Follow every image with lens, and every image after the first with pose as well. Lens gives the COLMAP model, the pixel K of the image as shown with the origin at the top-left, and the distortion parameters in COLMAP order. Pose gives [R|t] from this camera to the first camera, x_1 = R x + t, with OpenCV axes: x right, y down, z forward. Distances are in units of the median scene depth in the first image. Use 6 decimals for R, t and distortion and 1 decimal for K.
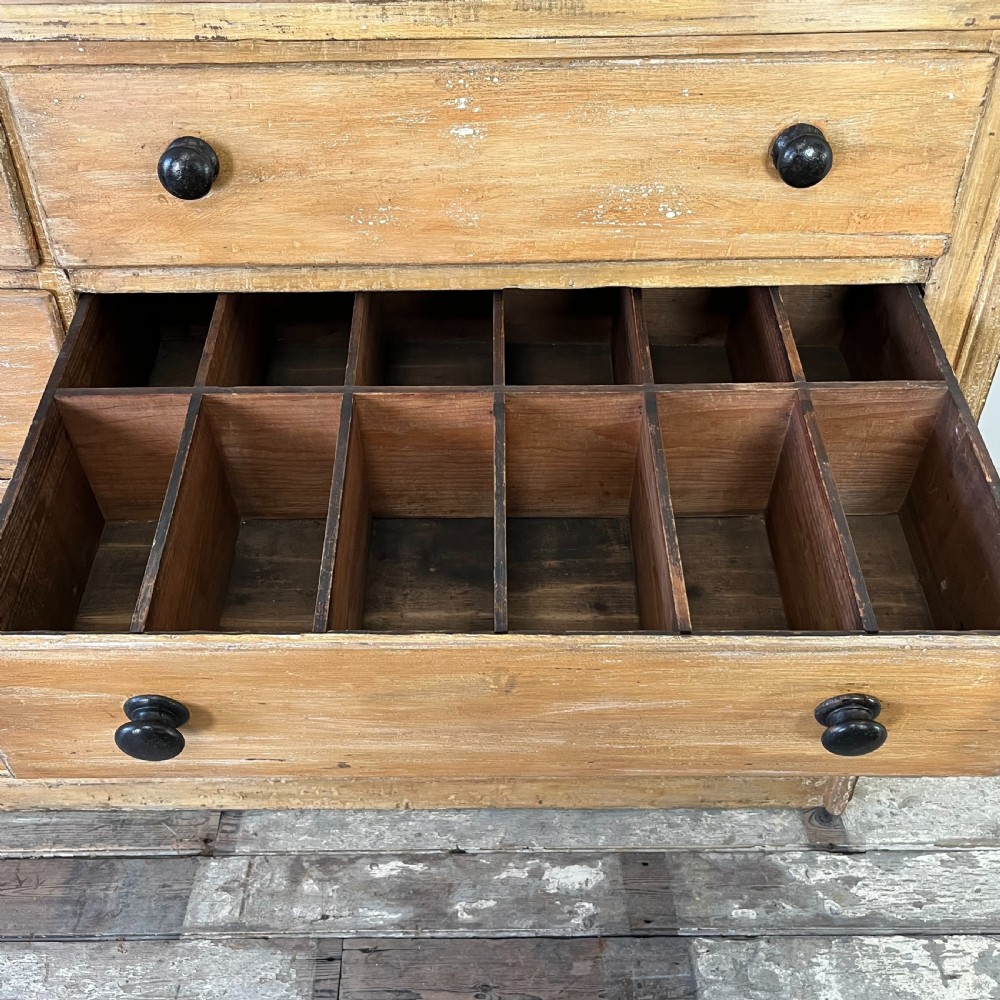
lens RADIAL K [[1109.5, 0, 491.9], [0, 1109.5, 496.1], [0, 0, 1]] dist [0.023740, 0.000000]
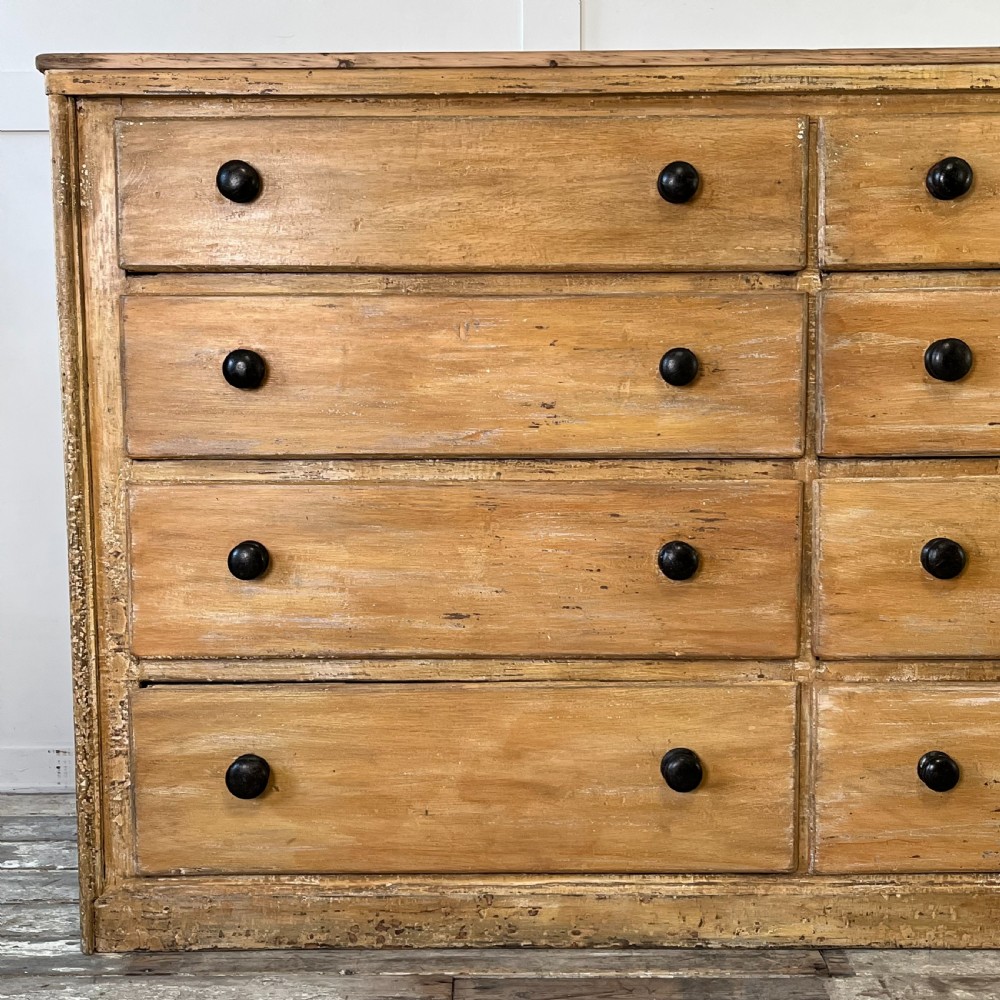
lens RADIAL K [[1443.5, 0, 492.0], [0, 1443.5, 491.4], [0, 0, 1]] dist [0.036363, 0.000000]
pose [[0.999975, 0.004618, -0.005437, -0.546654], [-0.006828, 0.840094, -0.542397, 0.662889], [0.002063, 0.542421, 0.840105, -0.190717]]
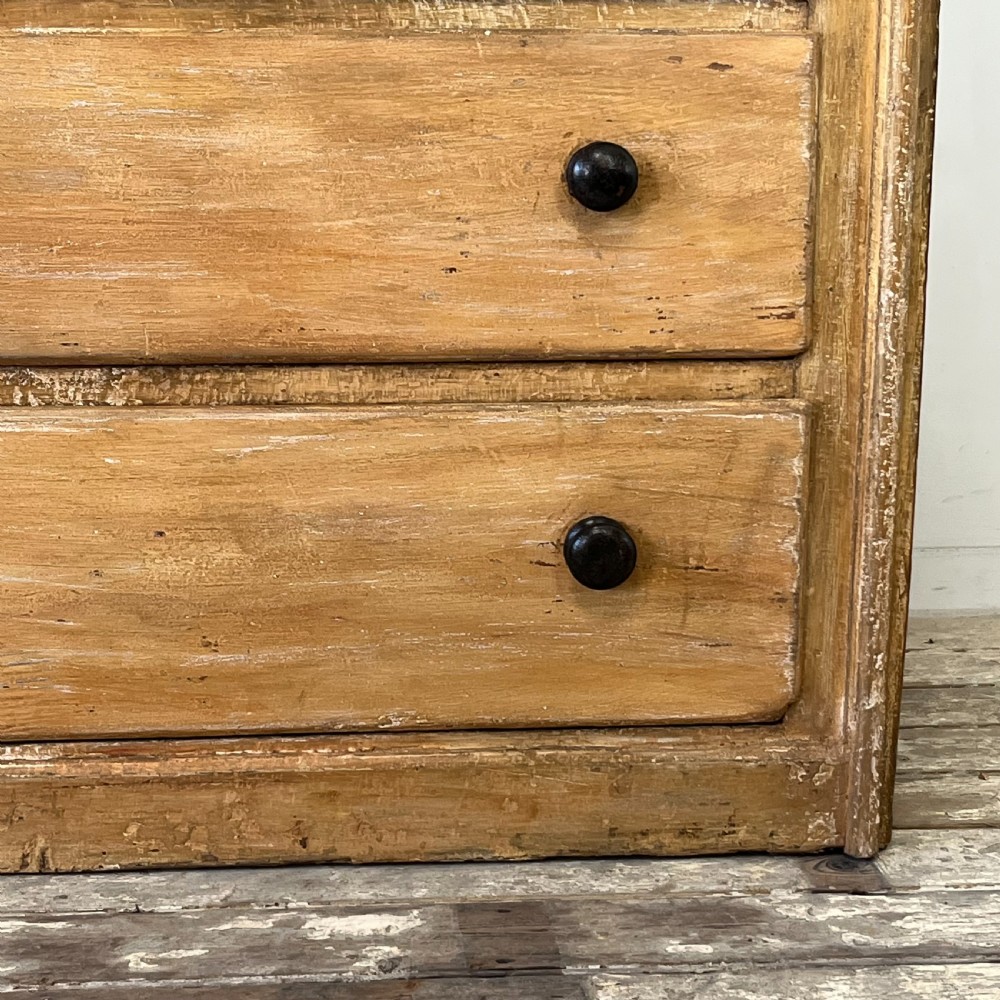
lens RADIAL K [[2185.4, 0, 513.7], [0, 2185.4, 502.5], [0, 0, 1]] dist [0.115962, 0.000000]
pose [[0.996437, -0.000698, 0.084334, 0.059270], [0.038863, 0.891273, -0.451799, 0.650608], [-0.074850, 0.453467, 0.888125, 0.007010]]
